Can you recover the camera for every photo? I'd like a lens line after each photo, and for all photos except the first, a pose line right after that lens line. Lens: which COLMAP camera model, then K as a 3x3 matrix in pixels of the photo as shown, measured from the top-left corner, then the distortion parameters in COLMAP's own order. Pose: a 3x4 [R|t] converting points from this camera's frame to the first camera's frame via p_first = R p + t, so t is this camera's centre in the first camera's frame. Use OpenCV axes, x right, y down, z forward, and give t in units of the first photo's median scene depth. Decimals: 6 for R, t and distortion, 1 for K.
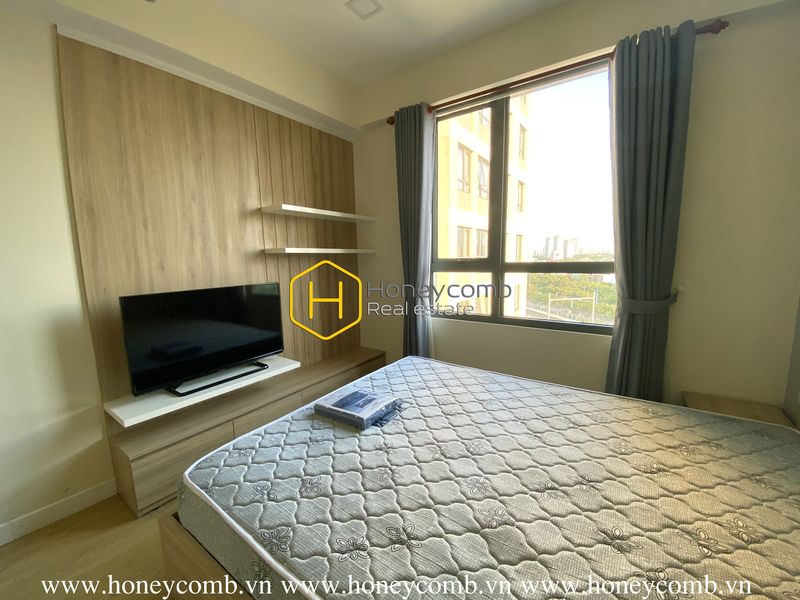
lens RADIAL K [[326.6, 0, 400.8], [0, 326.6, 296.1], [0, 0, 1]] dist [-0.003156, -0.000829]
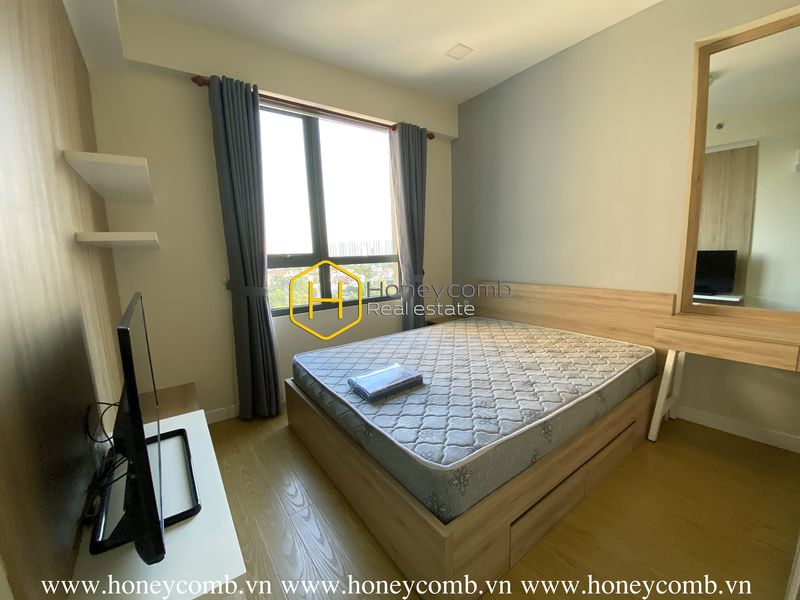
lens RADIAL K [[326.6, 0, 399.8], [0, 326.6, 299.5], [0, 0, 1]] dist [-0.003156, -0.000829]
pose [[0.329505, -0.128710, 0.935340, -0.814571], [0.152453, 0.984918, 0.081825, -0.008934], [-0.931764, 0.115633, 0.344158, 0.406380]]
